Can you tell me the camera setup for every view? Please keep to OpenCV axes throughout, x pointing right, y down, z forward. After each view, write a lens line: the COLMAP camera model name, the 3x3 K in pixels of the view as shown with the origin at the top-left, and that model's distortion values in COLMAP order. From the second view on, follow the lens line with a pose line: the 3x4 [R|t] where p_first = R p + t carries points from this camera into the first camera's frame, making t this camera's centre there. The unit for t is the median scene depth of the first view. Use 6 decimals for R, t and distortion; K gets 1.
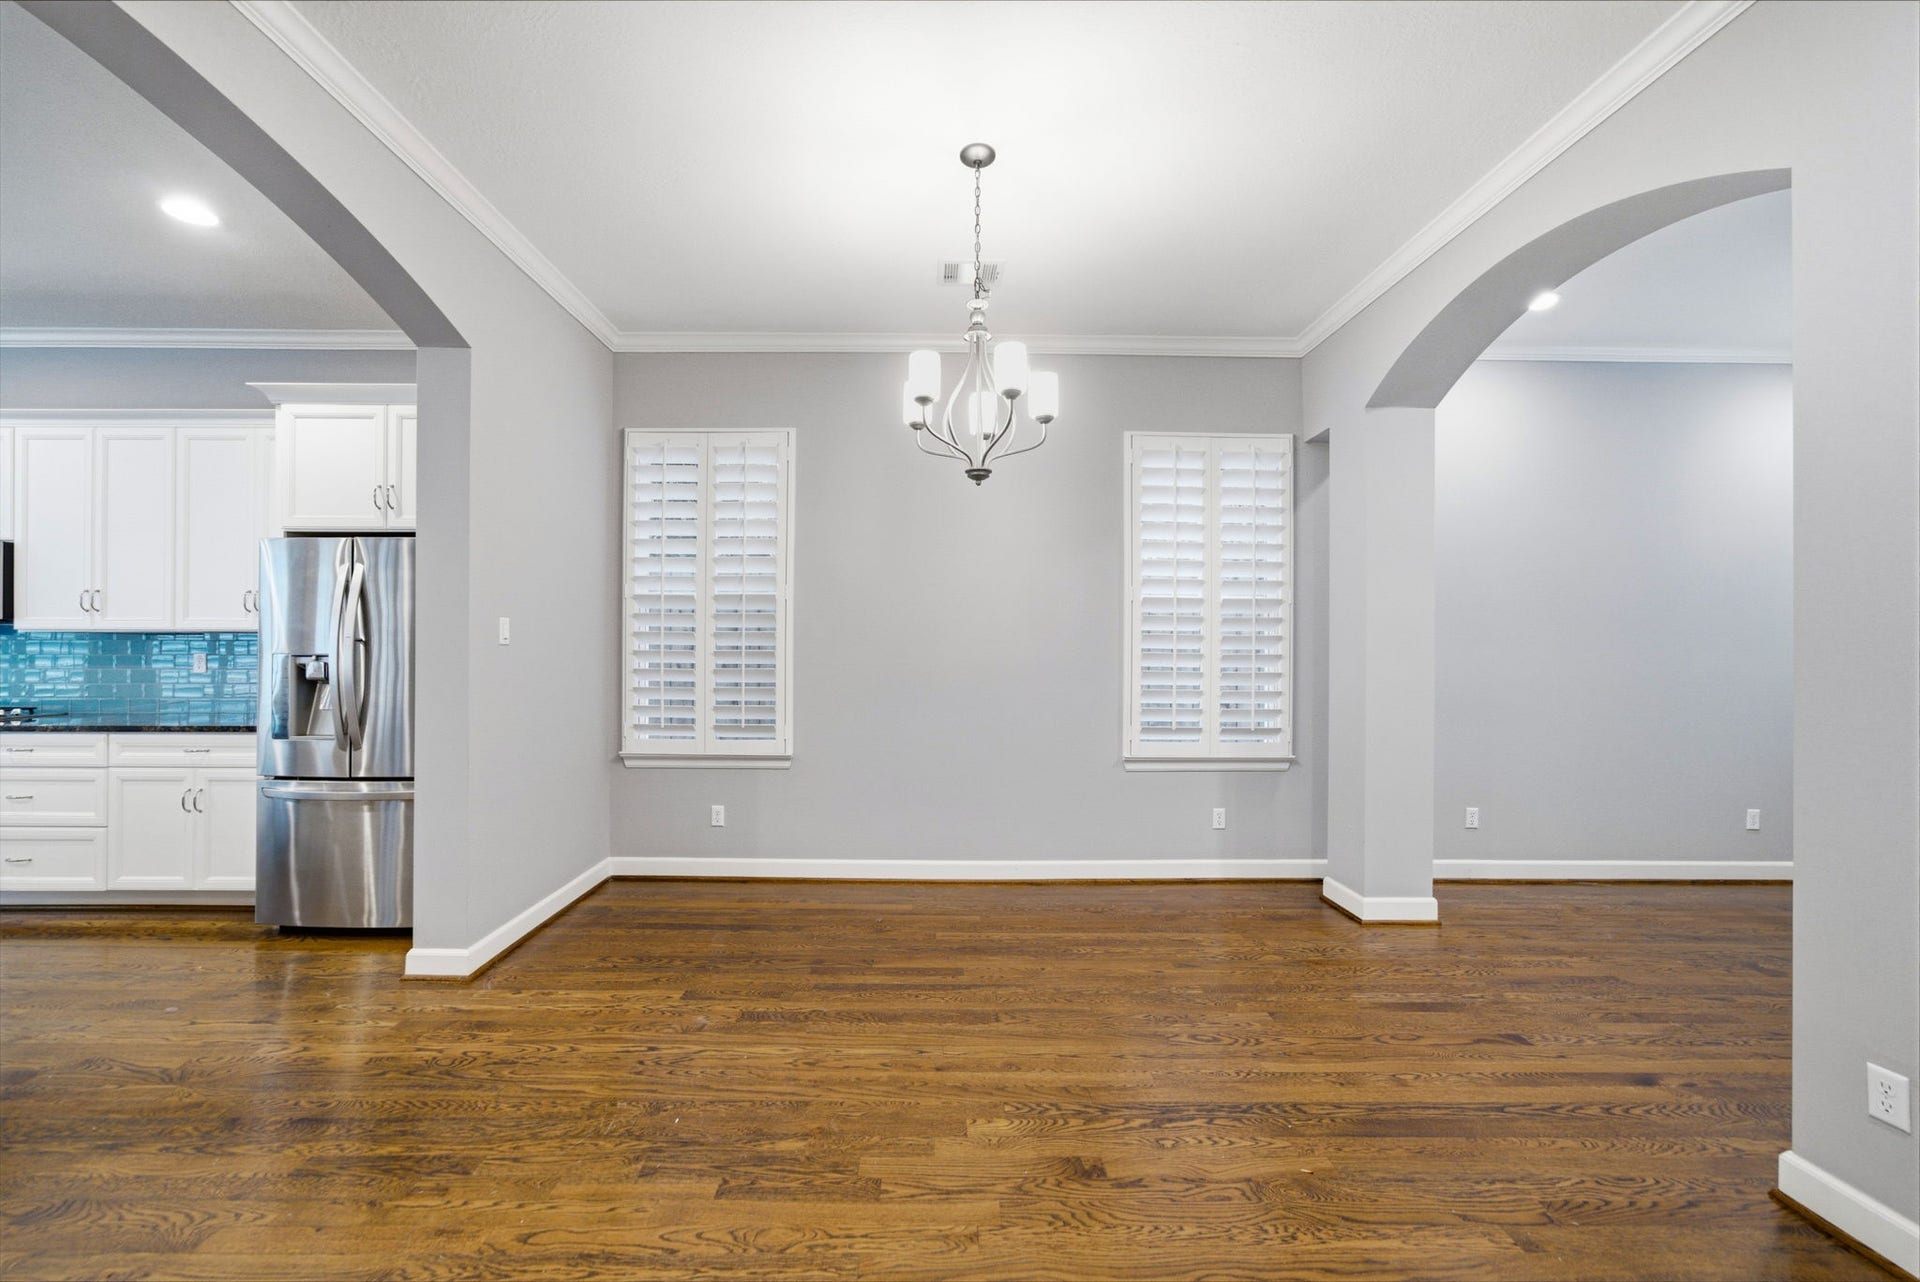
lens RADIAL K [[753.4, 0, 947.6], [0, 753.4, 654.6], [0, 0, 1]] dist [-0.007277, 0.002726]
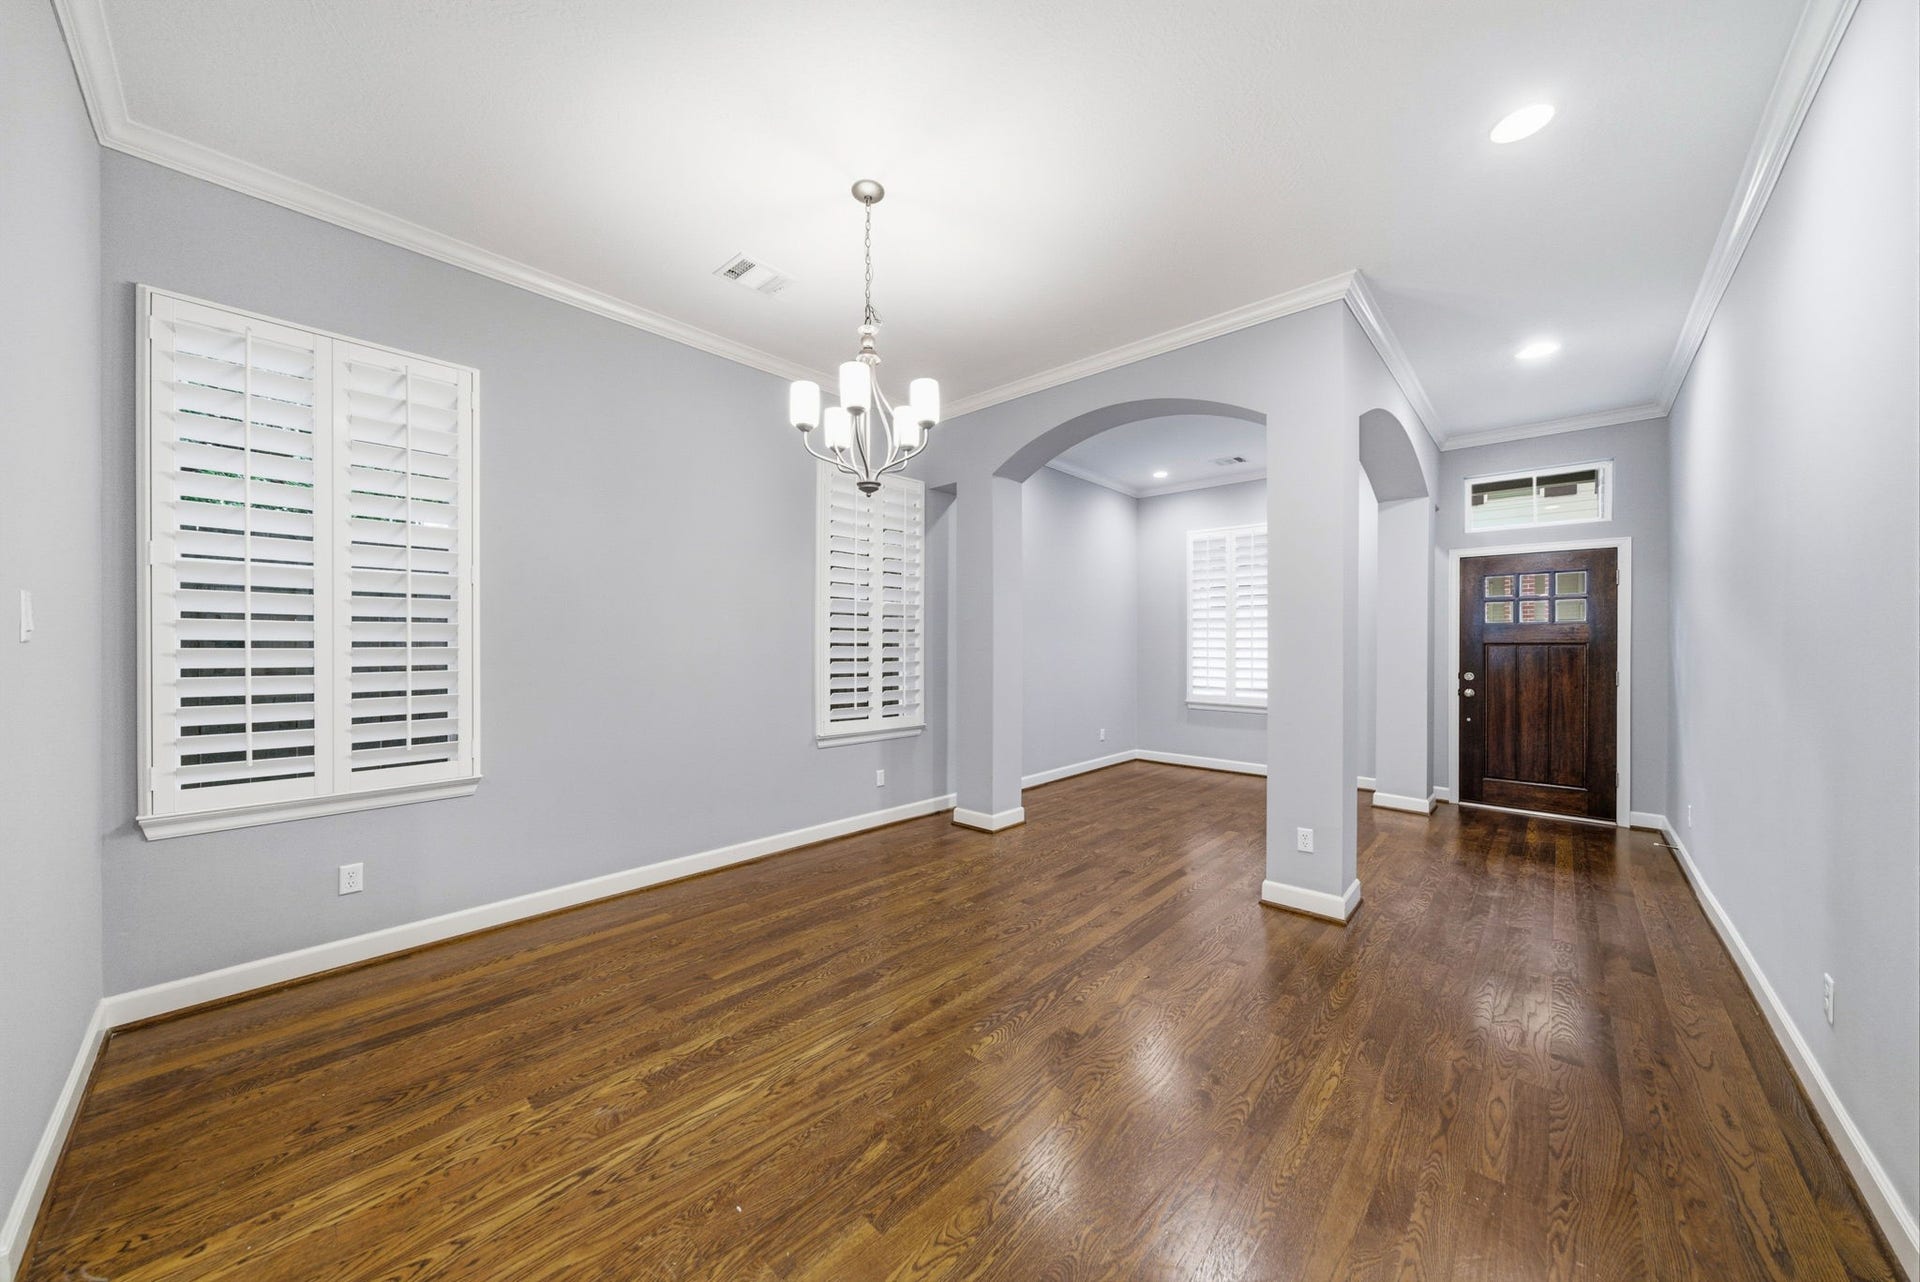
lens RADIAL K [[651.6, 0, 948.3], [0, 651.6, 640.0], [0, 0, 1]] dist [0.002741, 0.000170]
pose [[0.687754, 0.004661, 0.725929, -0.526809], [0.004951, 0.999926, -0.011111, -0.002322], [-0.725927, 0.011236, 0.687680, 0.233231]]
